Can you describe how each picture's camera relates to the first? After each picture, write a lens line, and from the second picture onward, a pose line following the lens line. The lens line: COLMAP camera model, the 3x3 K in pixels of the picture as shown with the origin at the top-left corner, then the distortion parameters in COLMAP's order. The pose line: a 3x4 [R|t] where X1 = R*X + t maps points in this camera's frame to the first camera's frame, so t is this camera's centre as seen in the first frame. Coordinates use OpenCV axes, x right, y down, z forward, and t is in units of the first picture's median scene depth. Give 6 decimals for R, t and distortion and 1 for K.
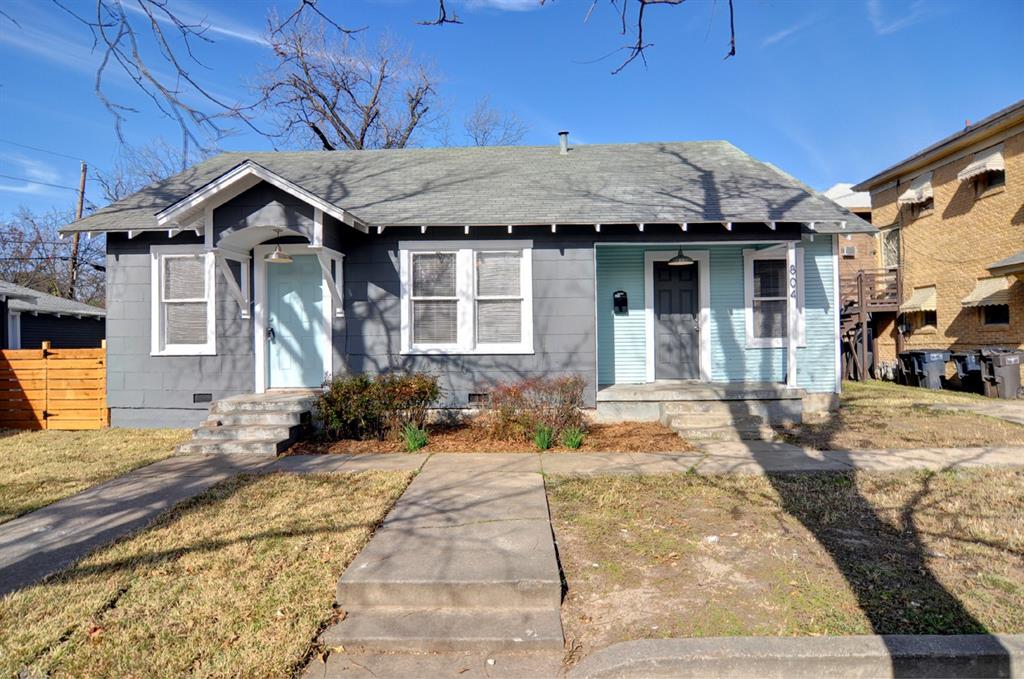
lens RADIAL K [[572.4, 0, 505.1], [0, 572.4, 341.4], [0, 0, 1]] dist [-0.006892, -0.000360]
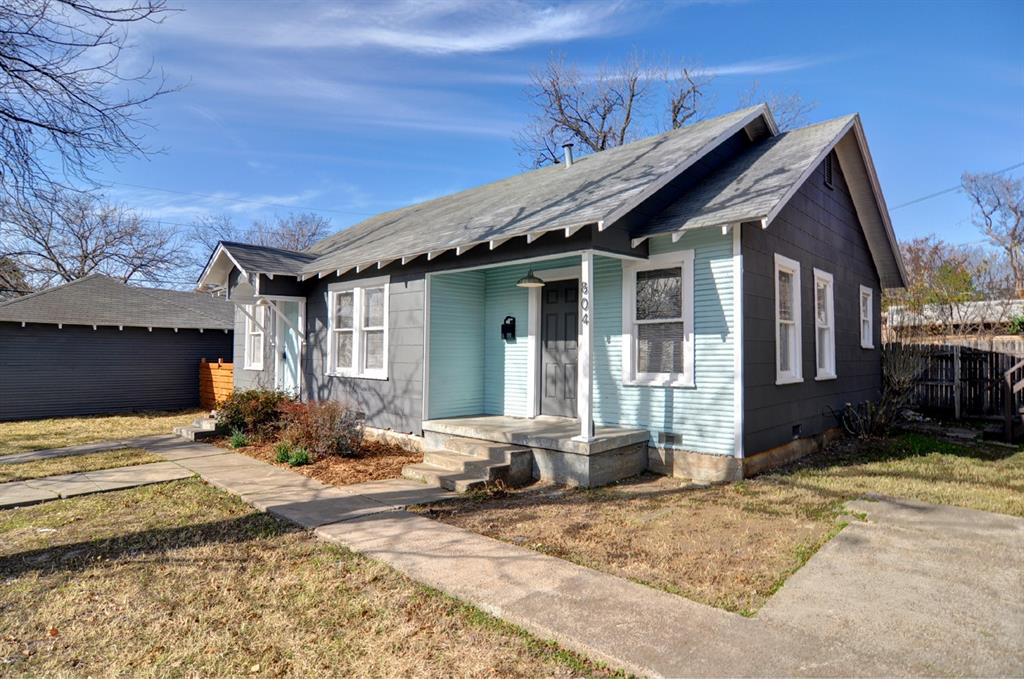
lens RADIAL K [[572.4, 0, 514.6], [0, 572.4, 340.4], [0, 0, 1]] dist [-0.006892, -0.000360]
pose [[0.737687, -0.000261, -0.675143, 0.946345], [-0.014395, 0.999766, -0.016116, -0.038814], [0.674989, 0.021607, 0.737511, 0.355488]]
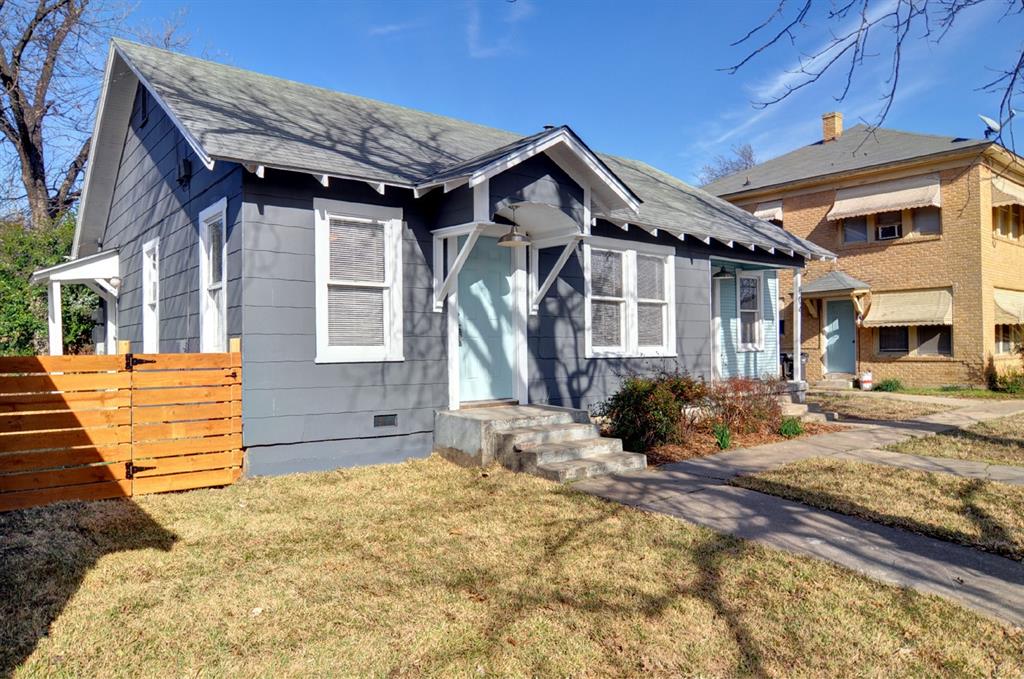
lens RADIAL K [[668.5, 0, 515.4], [0, 668.5, 334.8], [0, 0, 1]] dist [-0.001924, -0.001357]
pose [[0.764569, 0.015341, 0.644359, -0.949842], [-0.000998, 0.999744, -0.022617, 0.010308], [-0.644541, 0.016649, 0.764388, 0.251306]]
